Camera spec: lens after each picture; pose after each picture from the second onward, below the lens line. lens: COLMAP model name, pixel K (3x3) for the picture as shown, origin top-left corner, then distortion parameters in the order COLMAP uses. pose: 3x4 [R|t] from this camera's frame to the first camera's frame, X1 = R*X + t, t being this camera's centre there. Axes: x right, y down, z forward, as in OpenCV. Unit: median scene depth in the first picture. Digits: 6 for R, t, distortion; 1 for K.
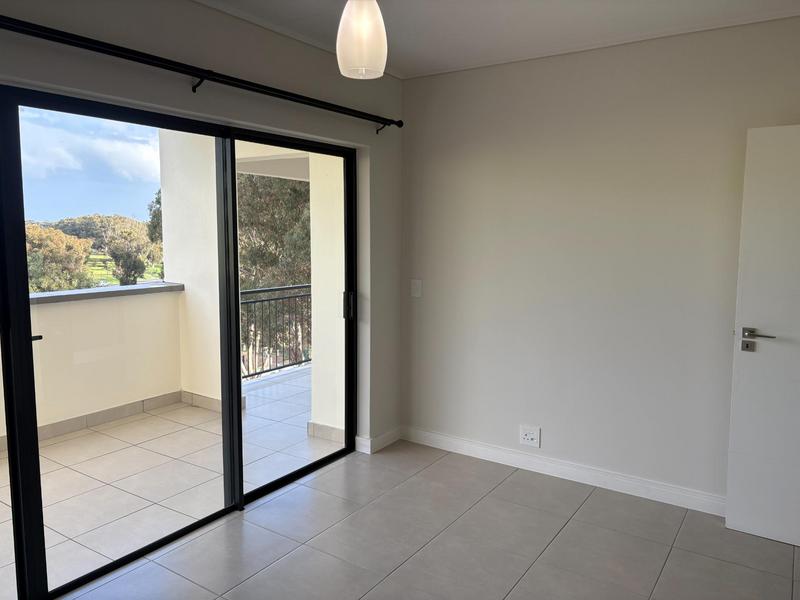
lens RADIAL K [[612.9, 0, 400.0], [0, 612.9, 300.0], [0, 0, 1]] dist [0.032022, -0.001492]
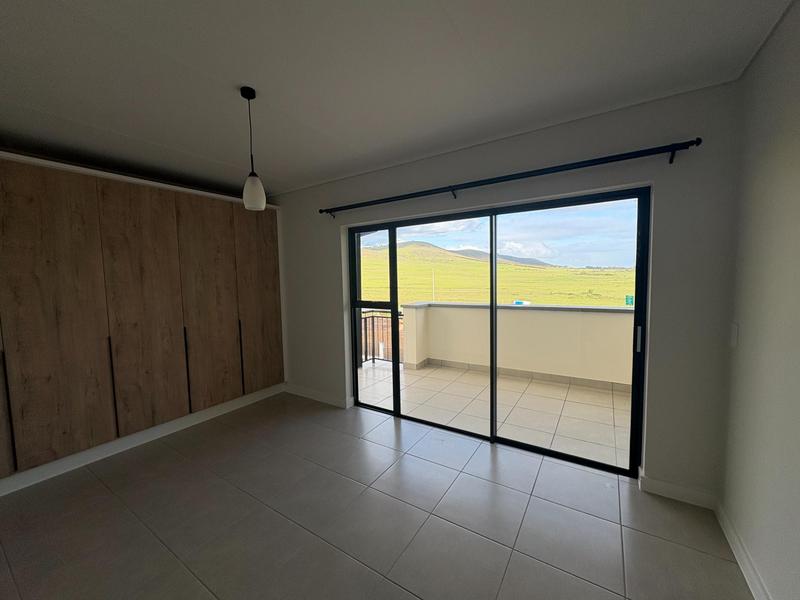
lens RADIAL K [[317.6, 0, 400.0], [0, 317.6, 300.0], [0, 0, 1]] dist [0.000391, 0.000071]
pose [[0.015663, 0.068528, -0.997526, 0.493515], [-0.092058, 0.993510, 0.066807, -0.060888], [0.995630, 0.090784, 0.021870, 0.641298]]
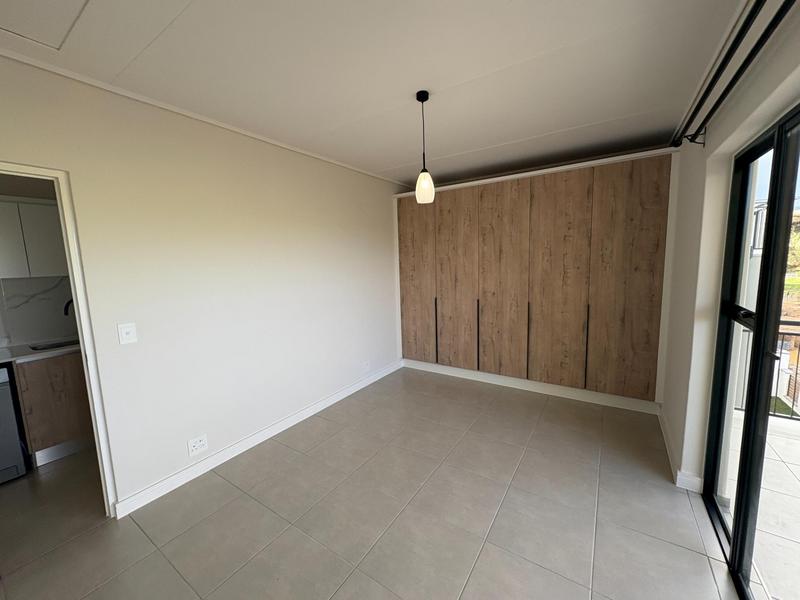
lens RADIAL K [[317.6, 0, 400.0], [0, 317.6, 300.0], [0, 0, 1]] dist [0.000391, 0.000071]
pose [[-0.999646, 0.026610, 0.000863, 0.030859], [0.026042, 0.970574, 0.239389, -0.117616], [0.005532, 0.239327, -0.970923, 0.991675]]
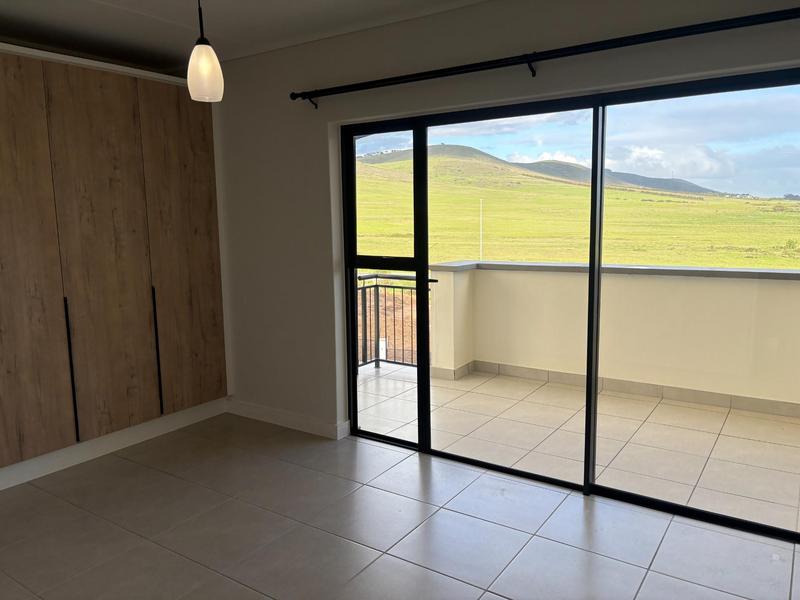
lens RADIAL K [[612.9, 0, 400.0], [0, 612.9, 300.0], [0, 0, 1]] dist [0.032022, -0.001492]
pose [[-0.006986, 0.134148, -0.990937, 0.598696], [-0.098241, 0.986075, 0.134183, -0.056497], [0.995138, 0.098288, 0.006291, 0.610739]]
